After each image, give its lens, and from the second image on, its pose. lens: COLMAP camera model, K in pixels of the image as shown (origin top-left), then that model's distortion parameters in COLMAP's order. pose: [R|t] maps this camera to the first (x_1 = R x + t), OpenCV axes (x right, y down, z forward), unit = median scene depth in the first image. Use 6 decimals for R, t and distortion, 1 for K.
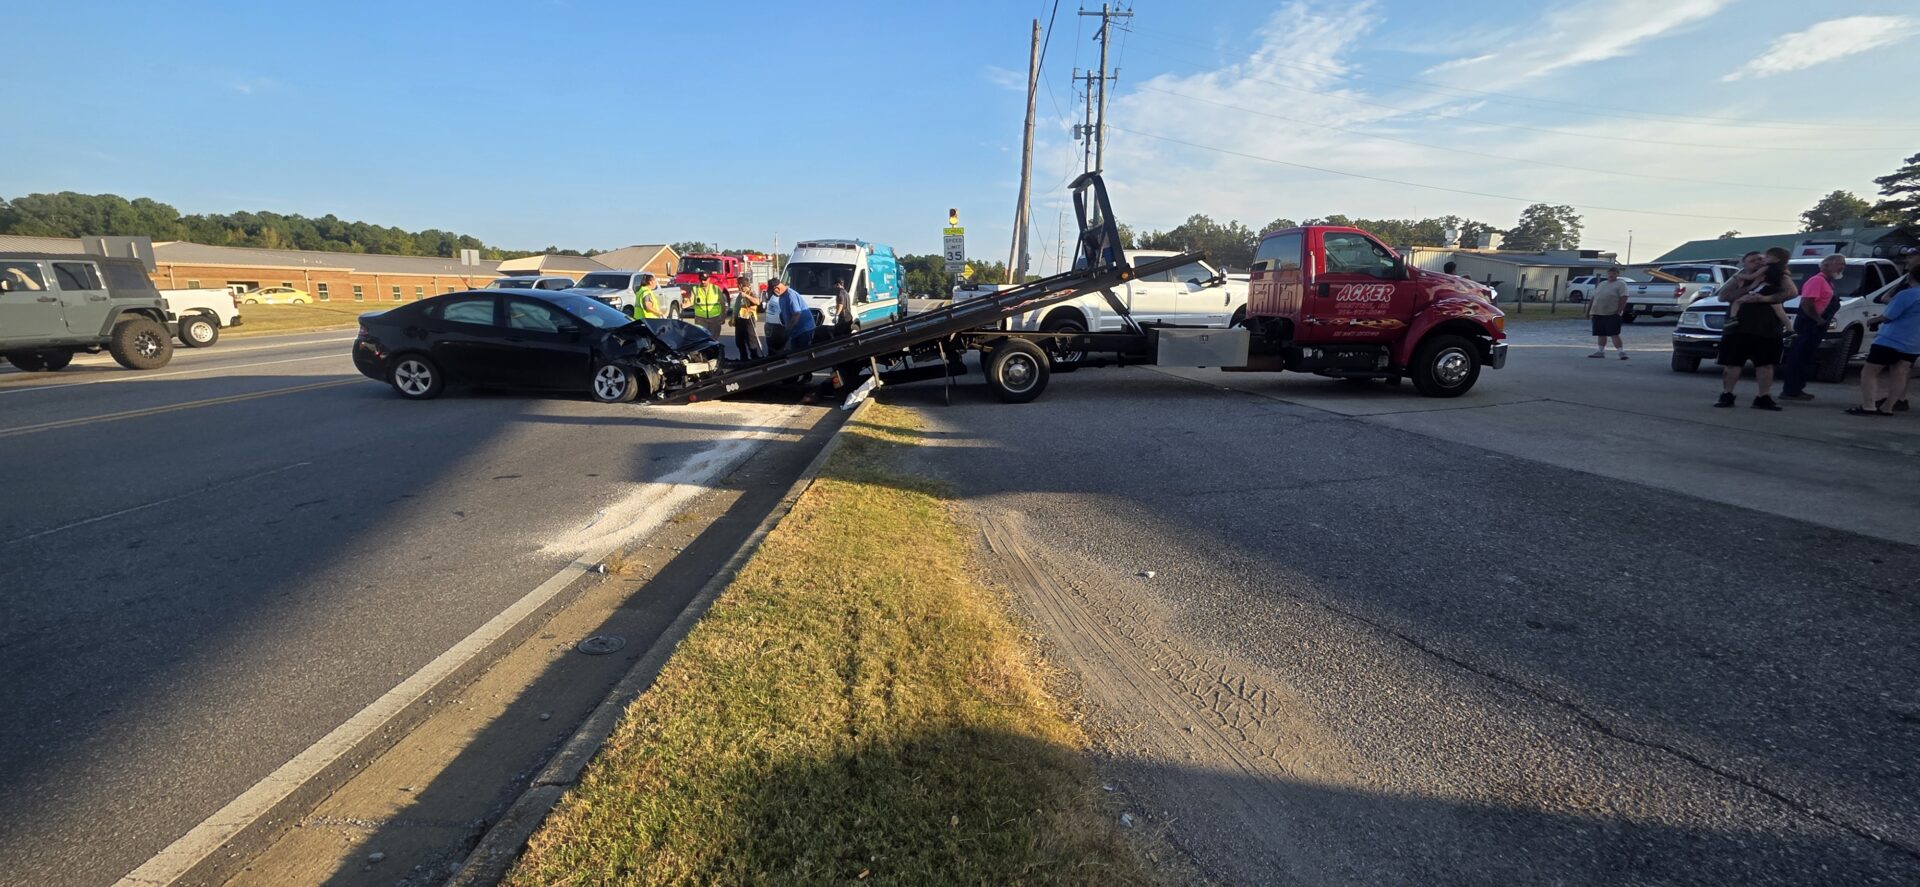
lens RADIAL K [[740.0, 0, 960.0], [0, 740.0, 443.5], [0, 0, 1]] dist [0.000101, -0.008613]
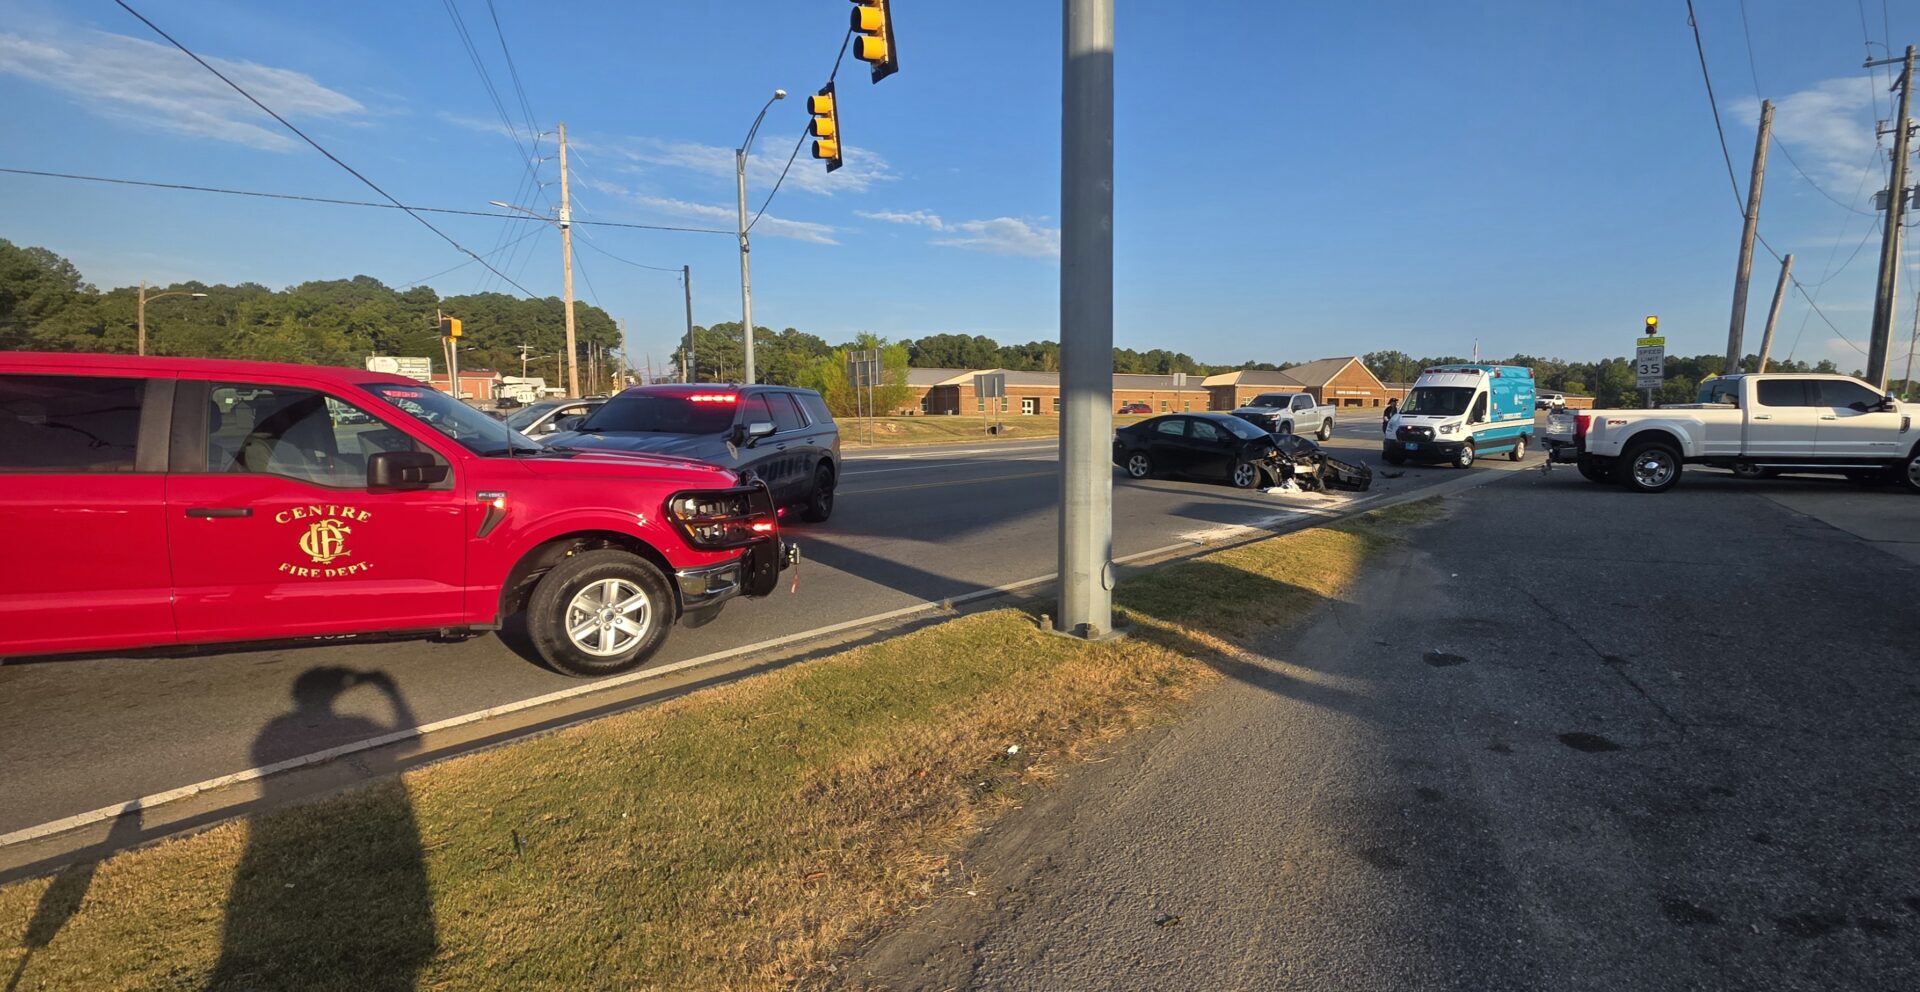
lens RADIAL K [[877.9, 0, 1054.2], [0, 877.9, 502.8], [0, 0, 1]] dist [0.000673, -0.000153]
pose [[0.753572, 0.072807, -0.653321, 0.240725], [-0.128707, 0.990953, -0.038024, 0.053936], [0.644642, 0.112741, 0.756126, -0.351583]]
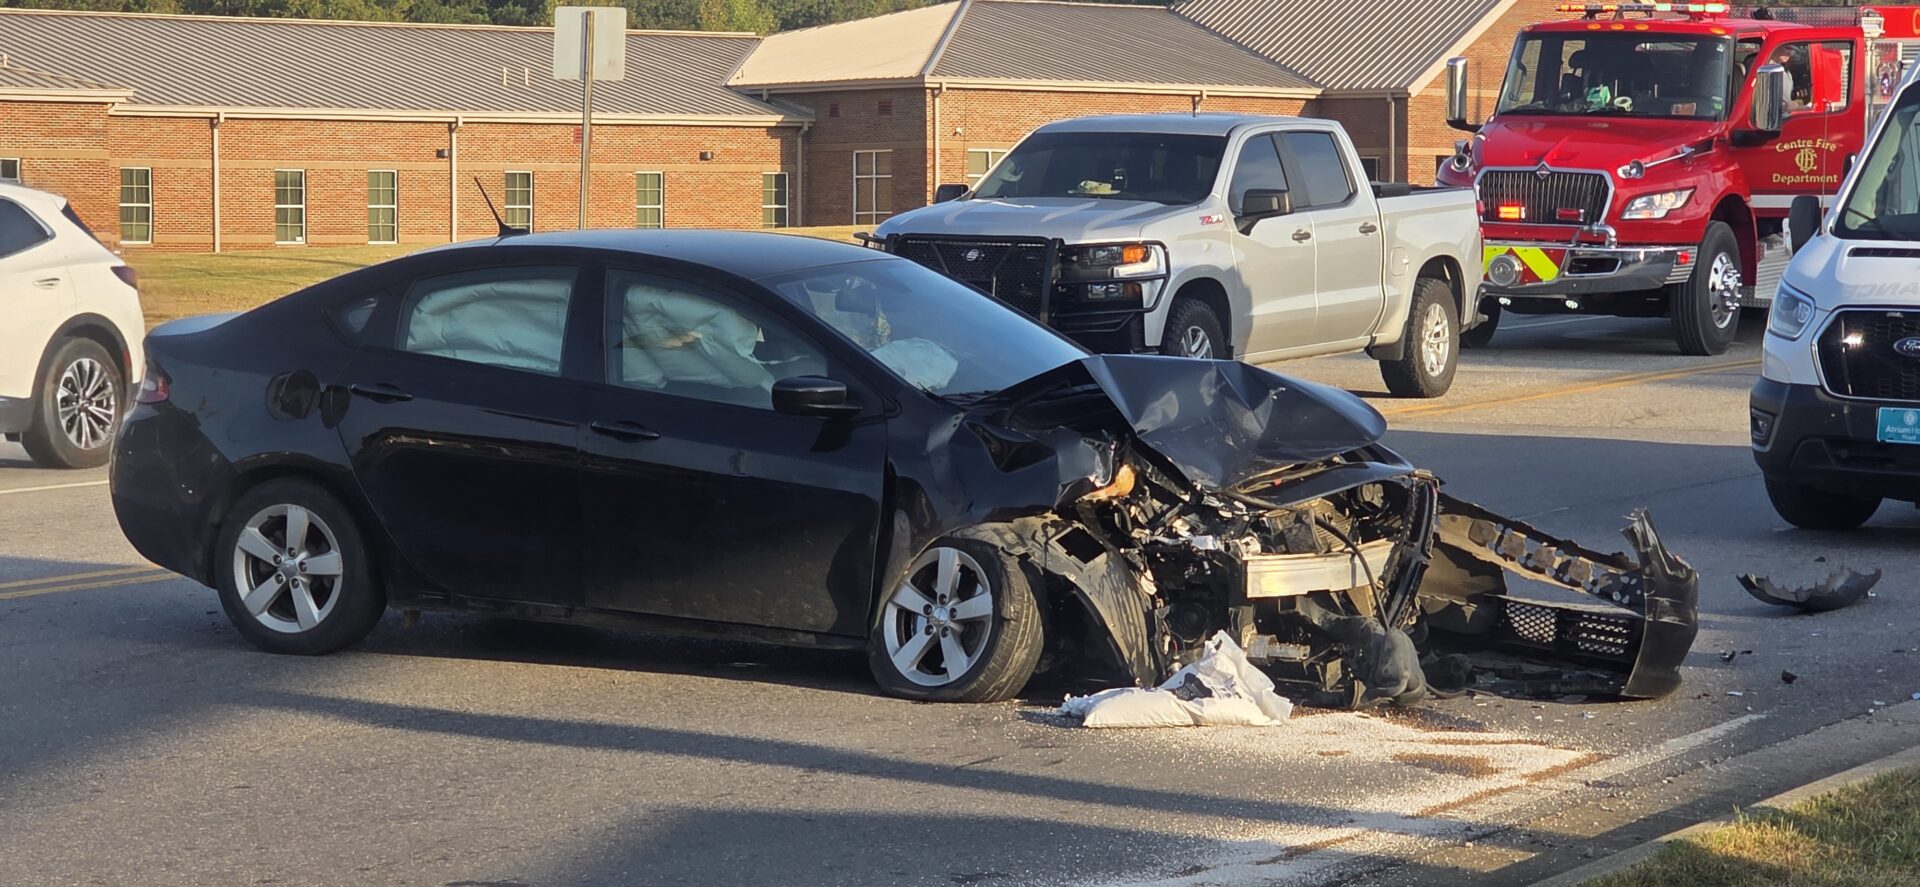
lens RADIAL K [[5095.2, 0, 960.0], [0, 5095.2, 443.5], [0, 0, 1]] dist [-1.098338, 22.051063]
pose [[0.871612, 0.020247, -0.489778, 0.198954], [-0.092243, 0.988072, -0.123310, 0.037814], [0.481440, 0.152657, 0.863083, -0.251190]]
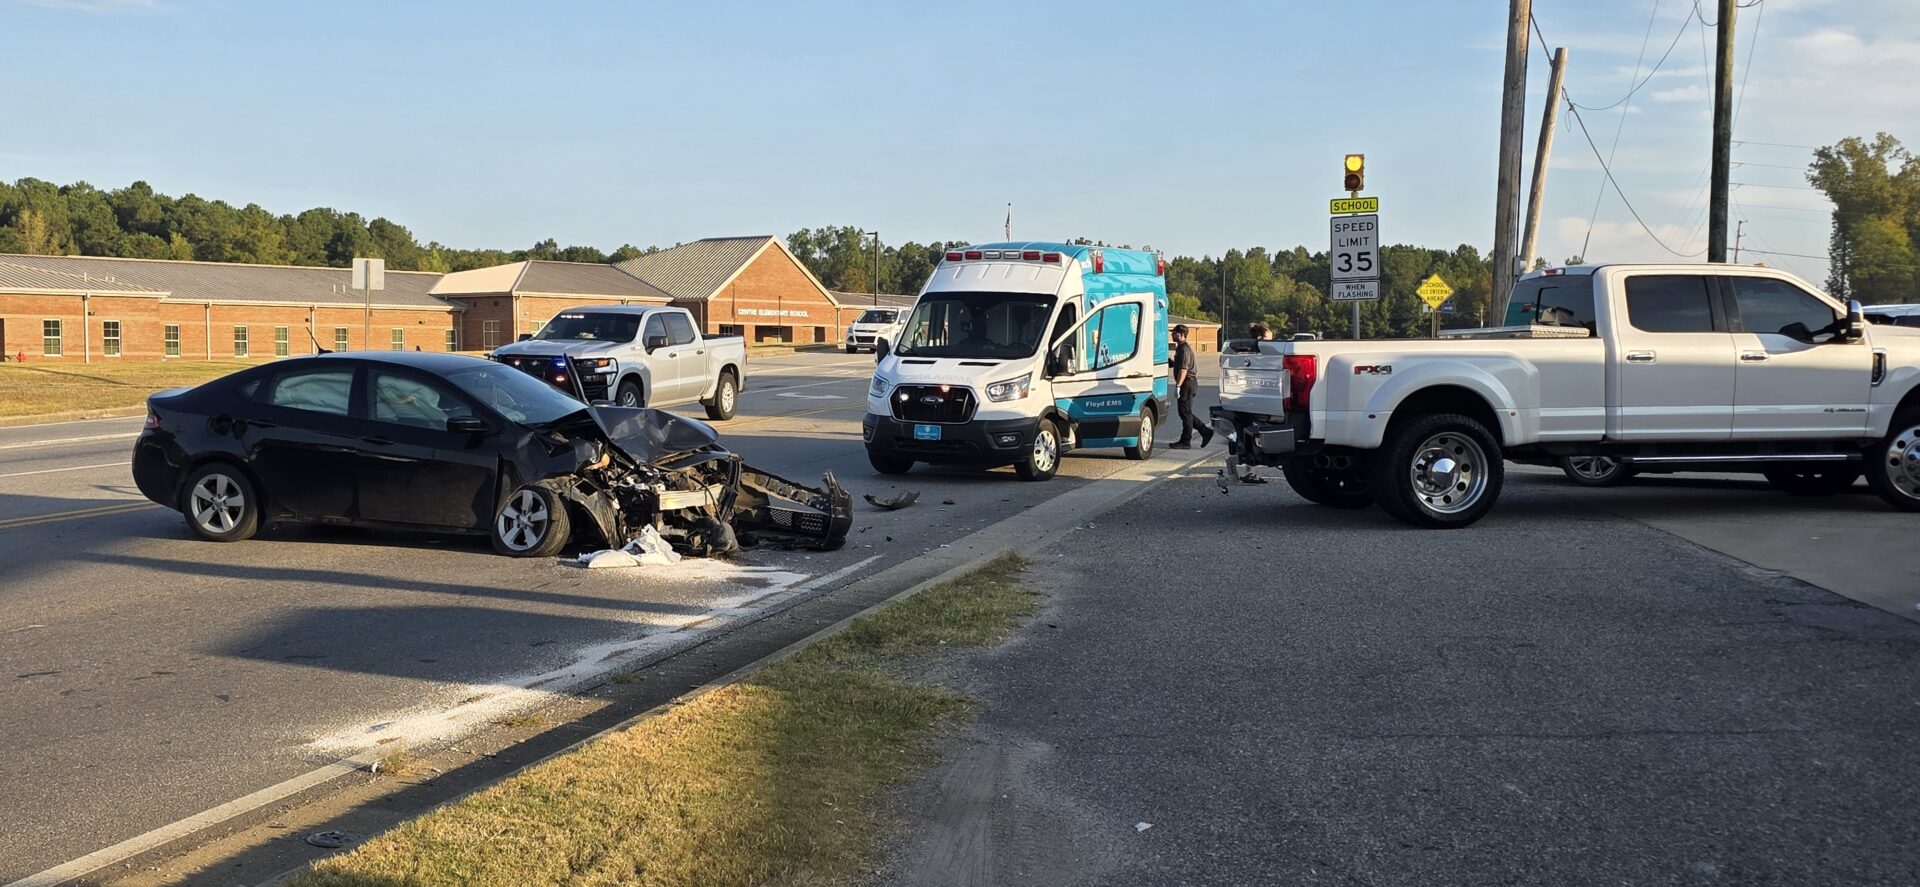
lens RADIAL K [[1892.7, 0, 960.0], [0, 1892.7, 443.5], [0, 0, 1]] dist [0.149036, -0.356491]
pose [[0.958501, 0.014376, -0.284725, 0.143128], [-0.054838, 0.989374, -0.134654, 0.020155], [0.279764, 0.144680, 0.949105, -0.157222]]
